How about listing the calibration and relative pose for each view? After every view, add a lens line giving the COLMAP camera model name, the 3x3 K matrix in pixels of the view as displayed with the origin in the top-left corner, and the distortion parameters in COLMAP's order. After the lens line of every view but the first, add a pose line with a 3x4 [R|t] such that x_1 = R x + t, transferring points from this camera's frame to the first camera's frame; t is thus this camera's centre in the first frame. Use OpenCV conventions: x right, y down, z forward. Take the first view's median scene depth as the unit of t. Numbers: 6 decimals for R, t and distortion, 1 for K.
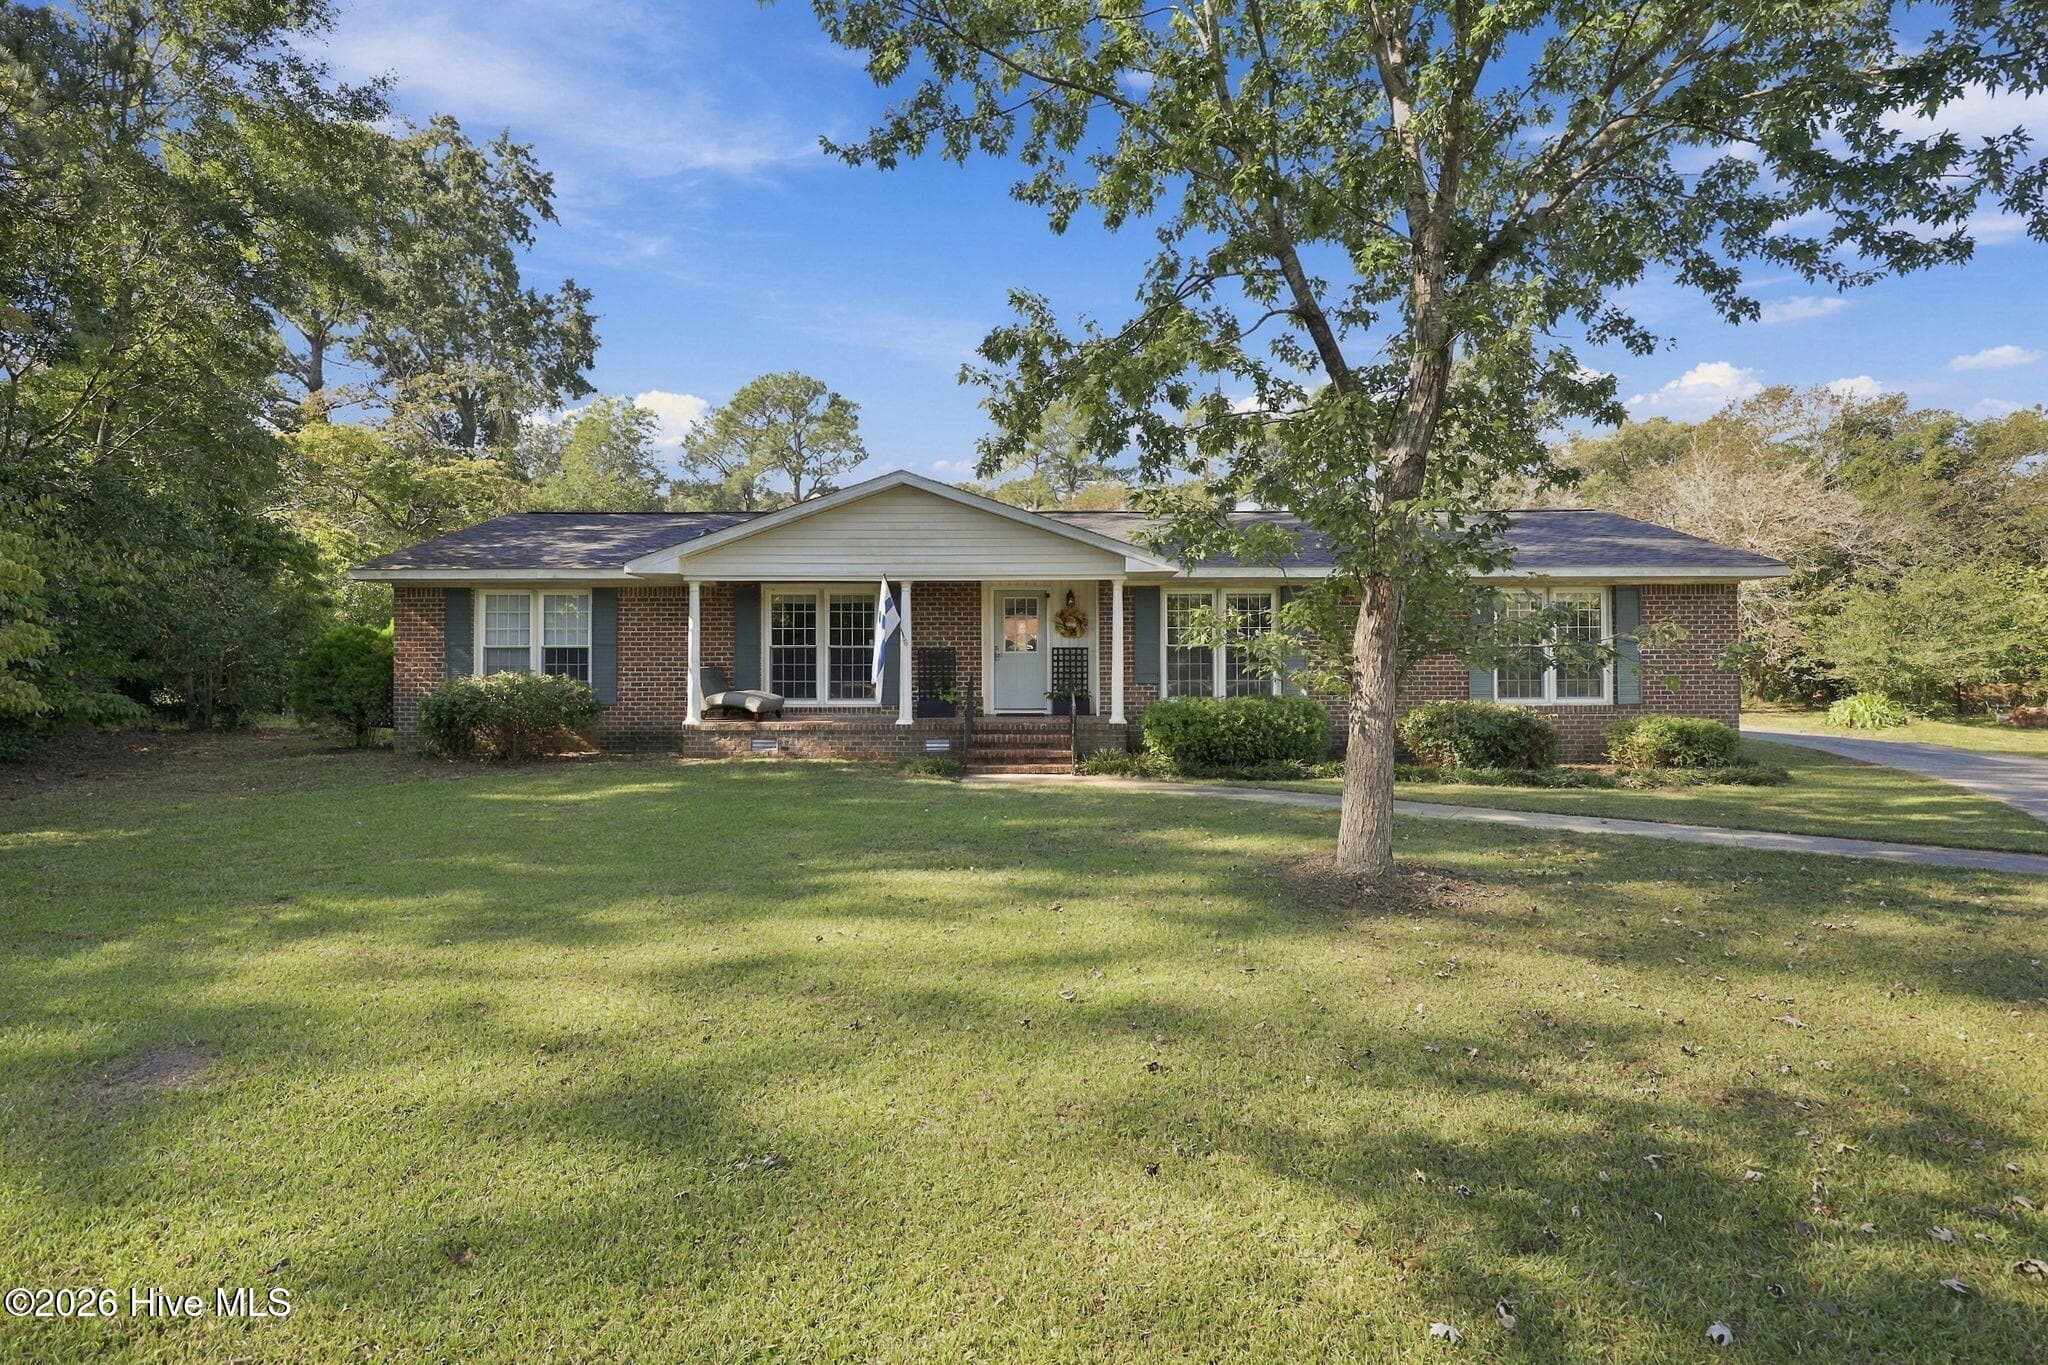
lens RADIAL K [[952.6, 0, 1032.4], [0, 952.6, 647.0], [0, 0, 1]] dist [-0.000636, 0.000742]
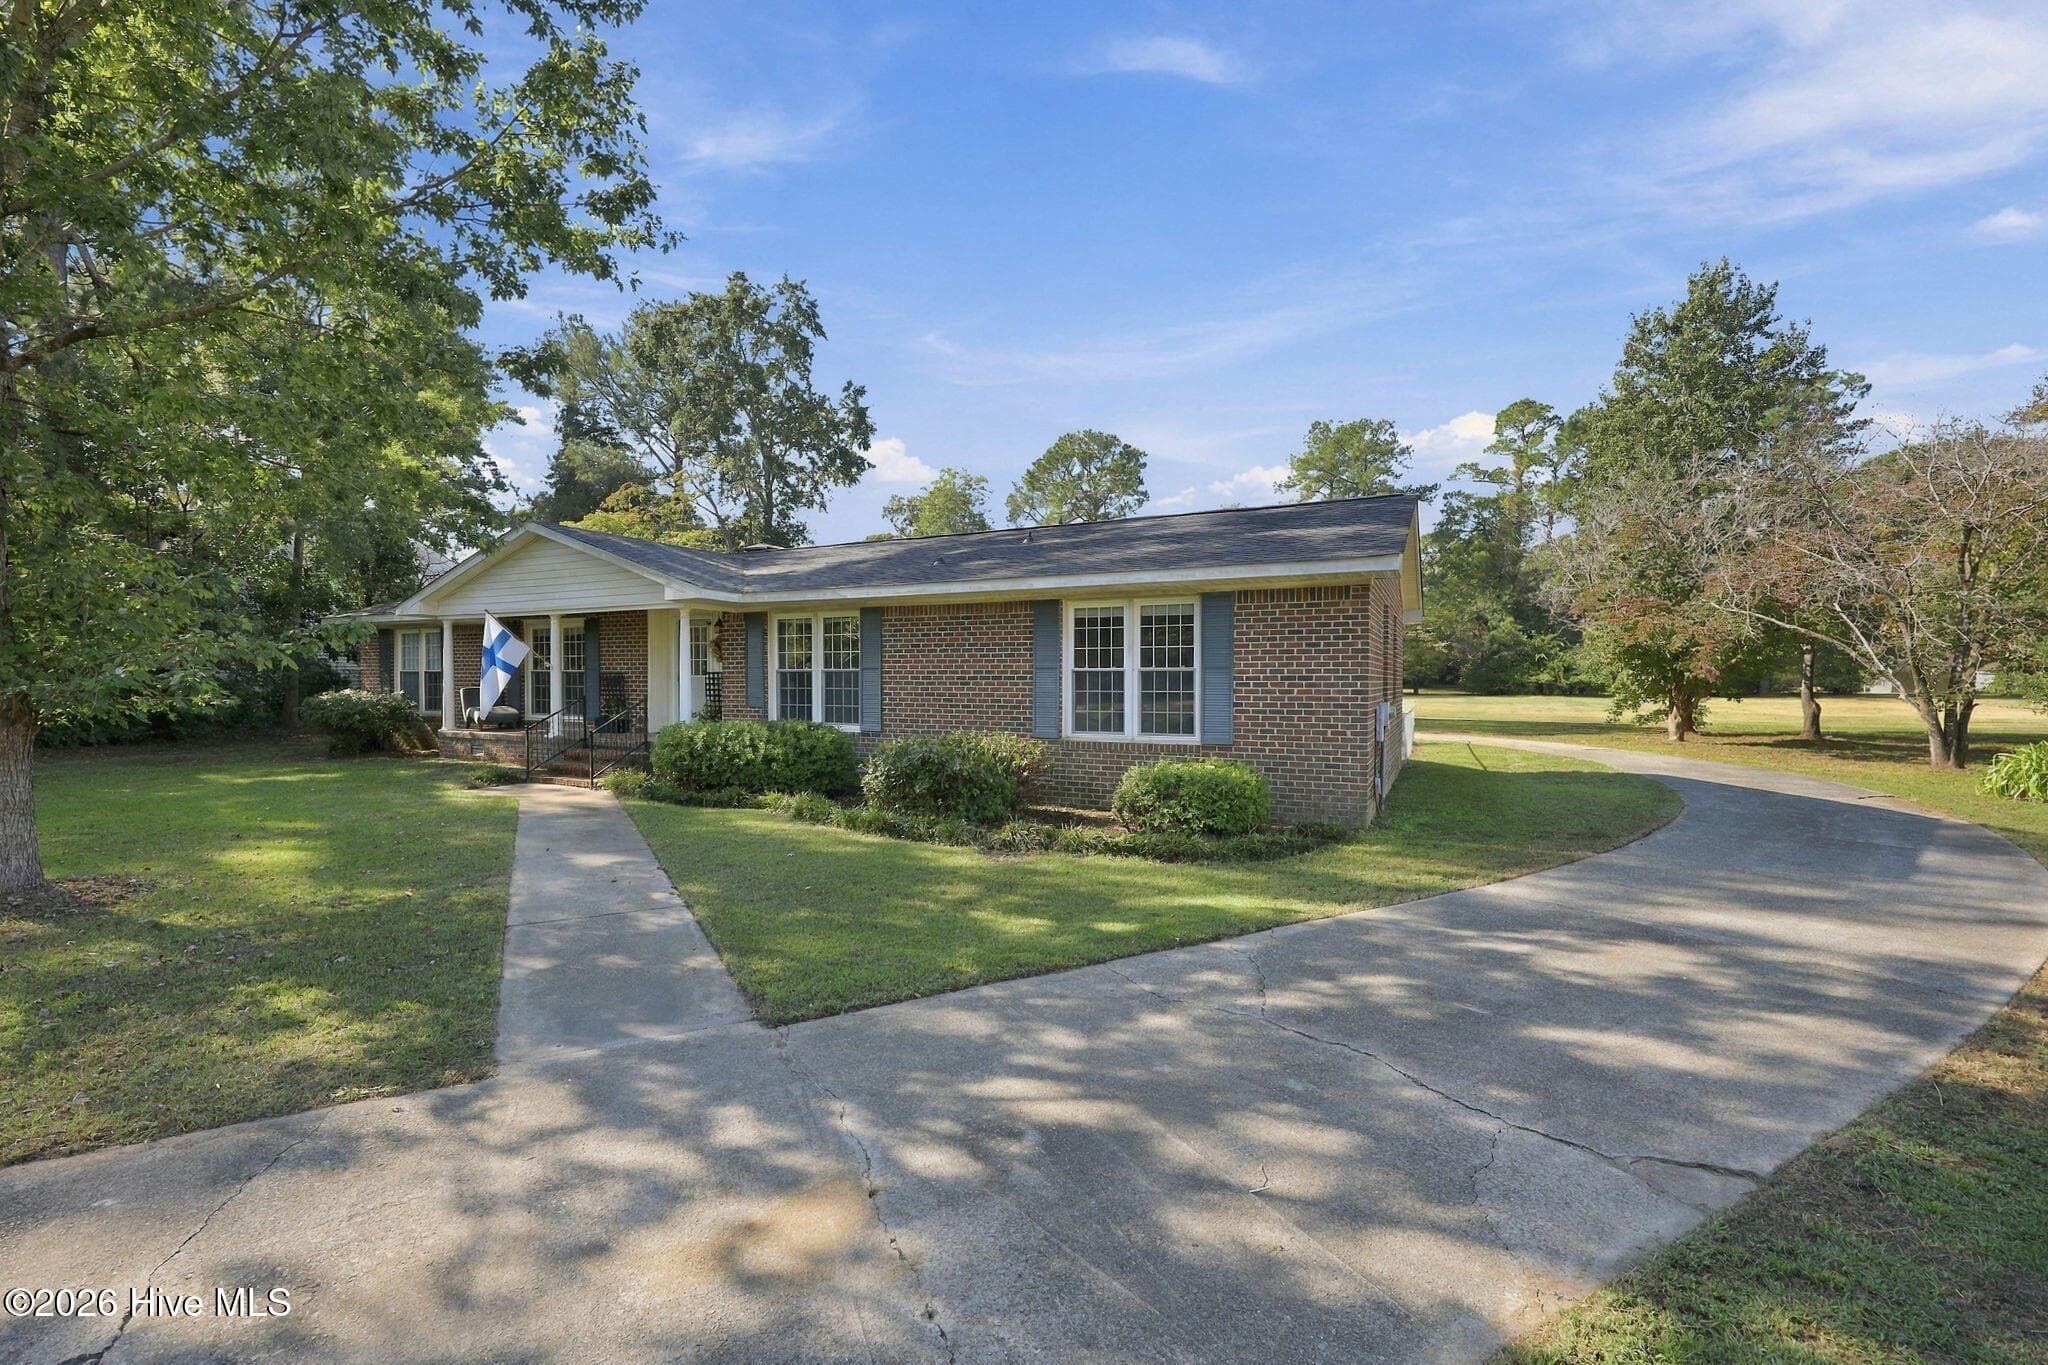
lens RADIAL K [[835.0, 0, 1036.0], [0, 835.0, 696.6], [0, 0, 1]] dist [0.000246, 0.000620]
pose [[0.894382, 0.014133, -0.447081, 0.795964], [0.001077, 0.999430, 0.033749, -0.002476], [0.447303, -0.030666, 0.893856, 0.325598]]
